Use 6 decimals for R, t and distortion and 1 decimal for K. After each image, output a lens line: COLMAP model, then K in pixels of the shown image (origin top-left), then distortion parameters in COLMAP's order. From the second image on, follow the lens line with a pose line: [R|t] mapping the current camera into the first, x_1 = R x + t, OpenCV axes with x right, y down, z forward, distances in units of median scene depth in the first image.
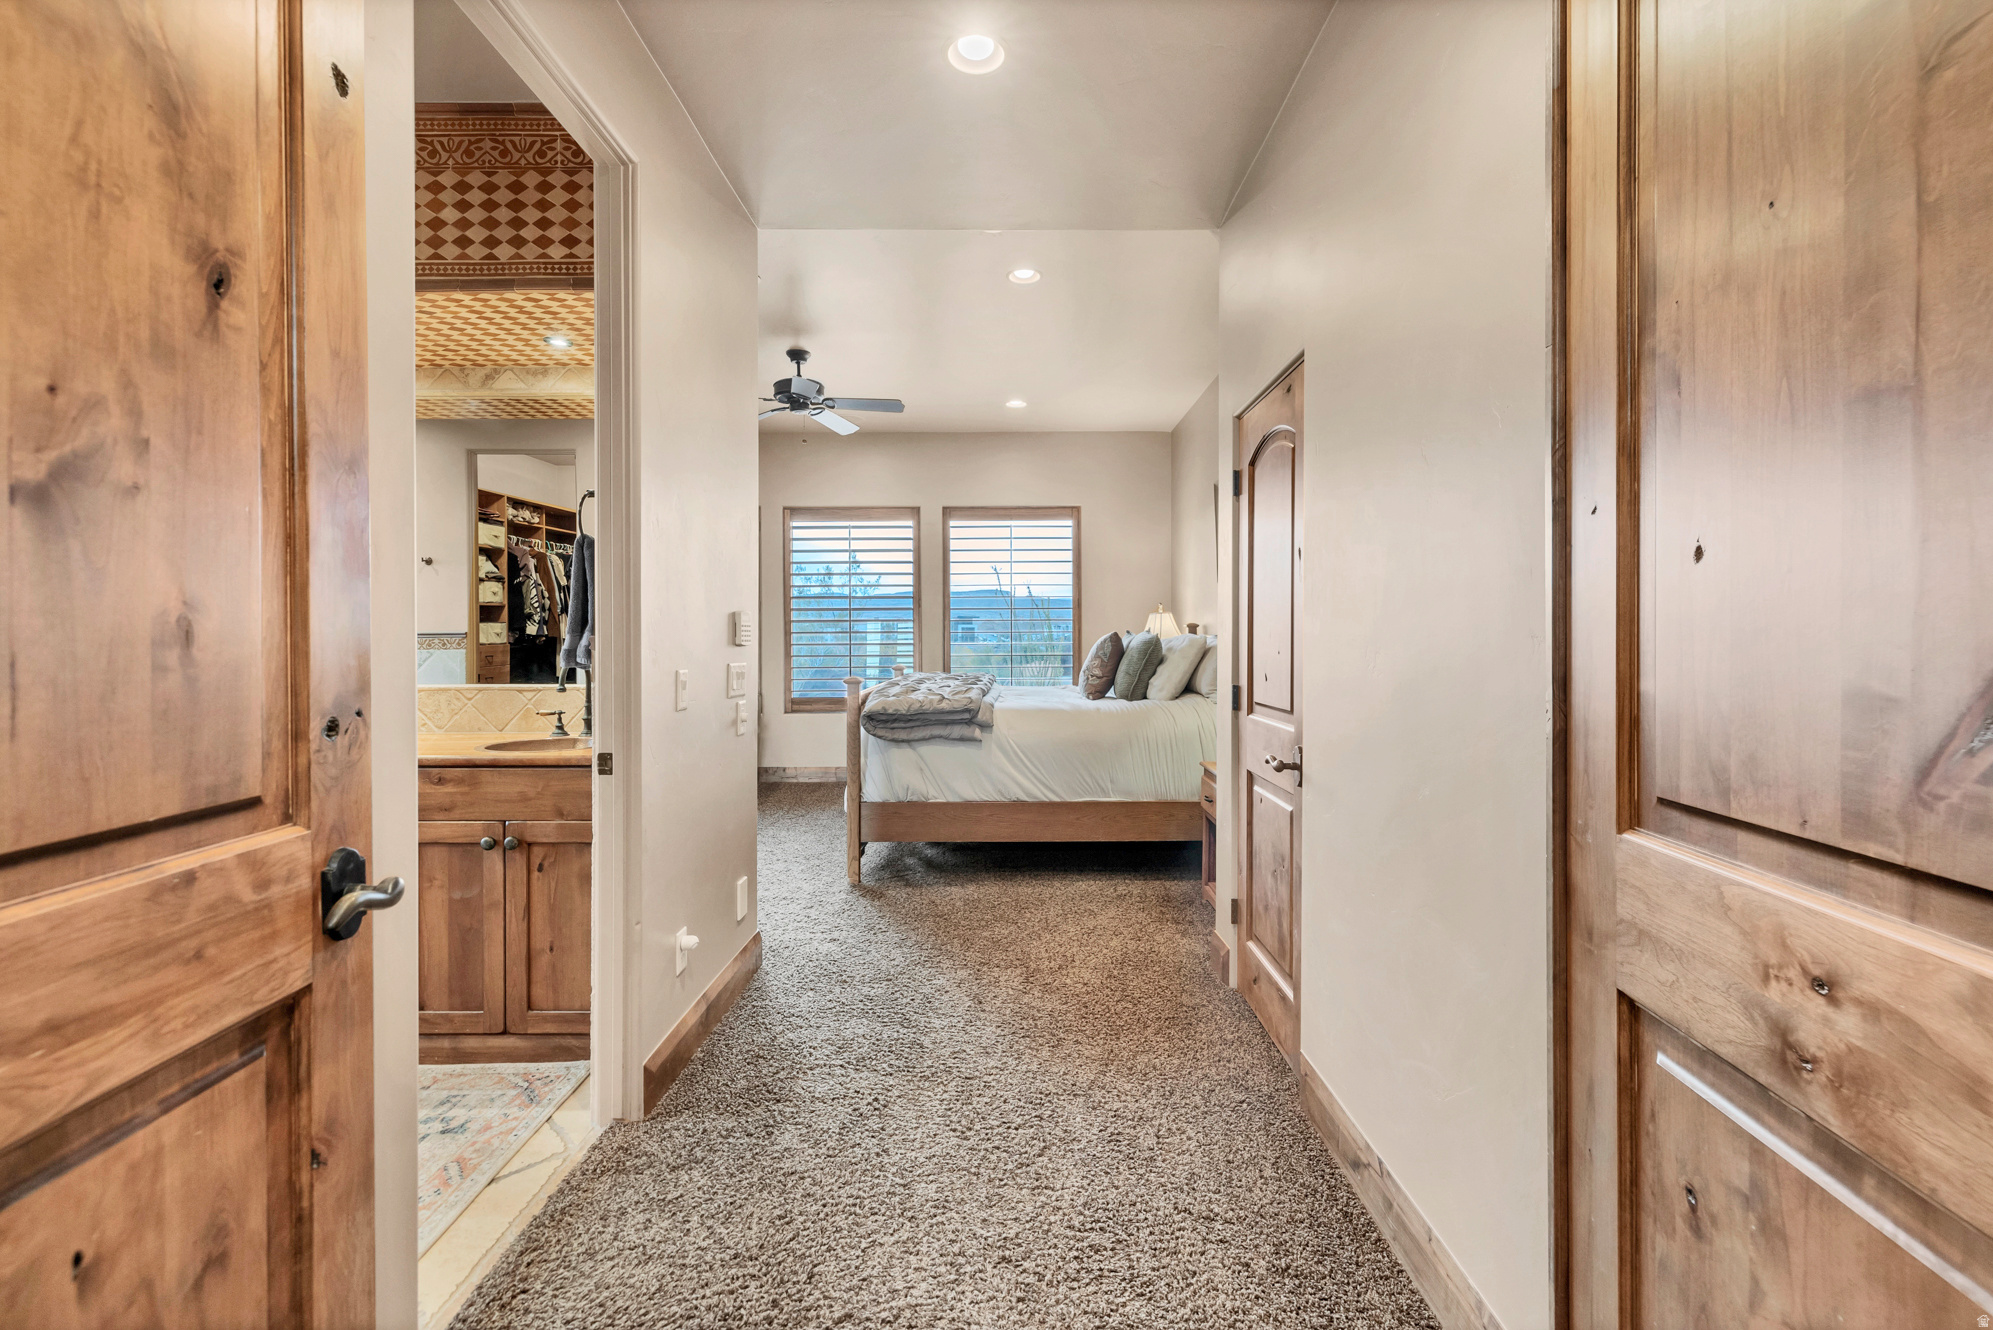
lens RADIAL K [[862.0, 0, 987.2], [0, 862.0, 643.8], [0, 0, 1]] dist [0.001278, -0.000697]
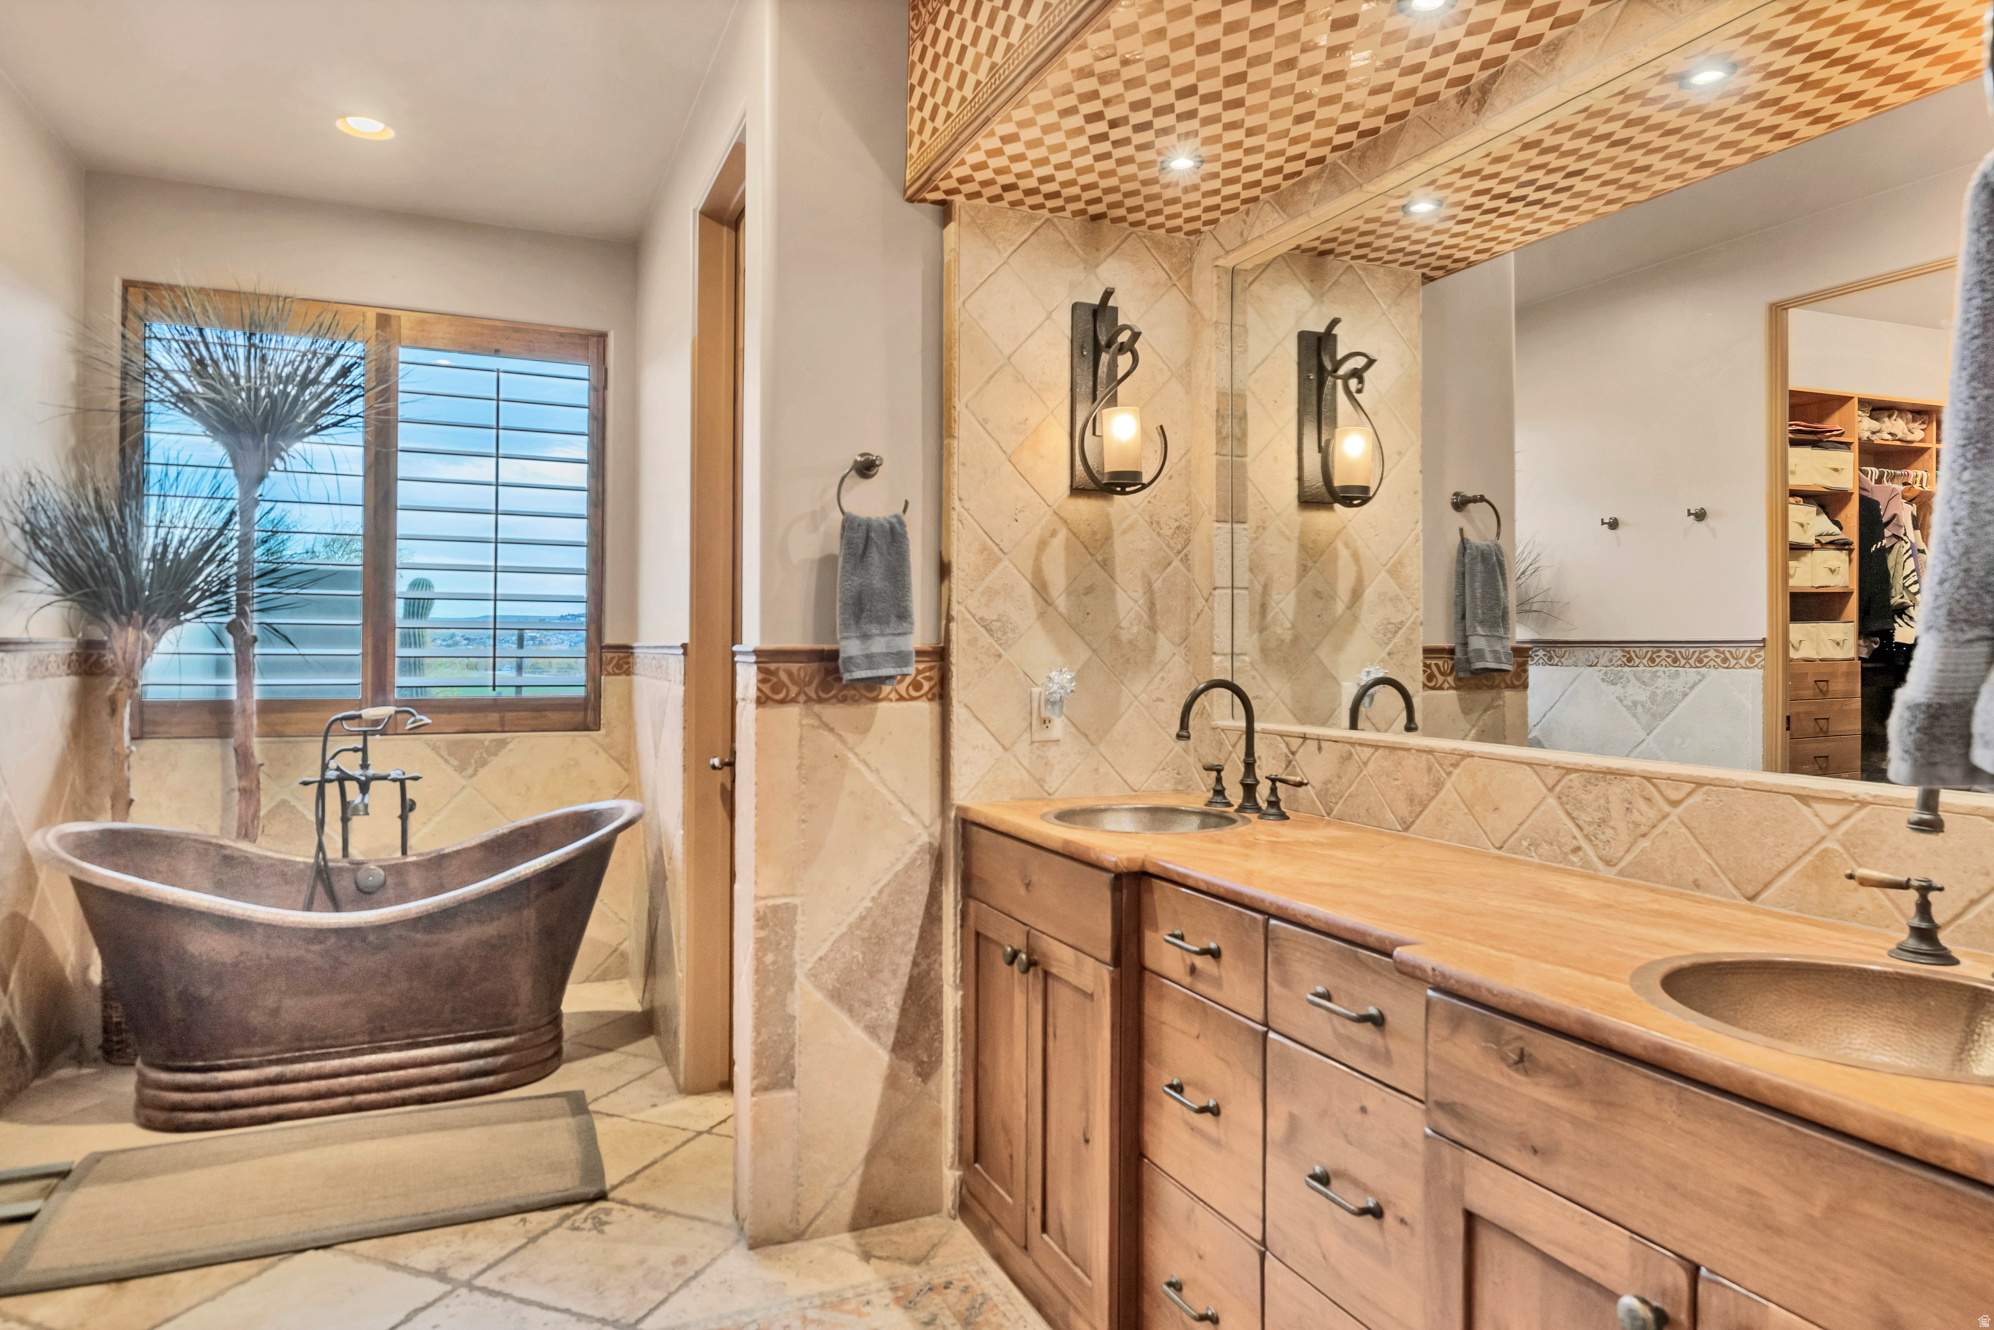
lens RADIAL K [[1197.0, 0, 993.6], [0, 1197.0, 643.2], [0, 0, 1]] dist [-0.013951, 0.002442]
pose [[0.408638, 0.003380, -0.912690, -0.088894], [-0.013986, 0.999899, -0.002559, -0.001411], [0.912590, 0.013811, 0.408644, 0.190149]]
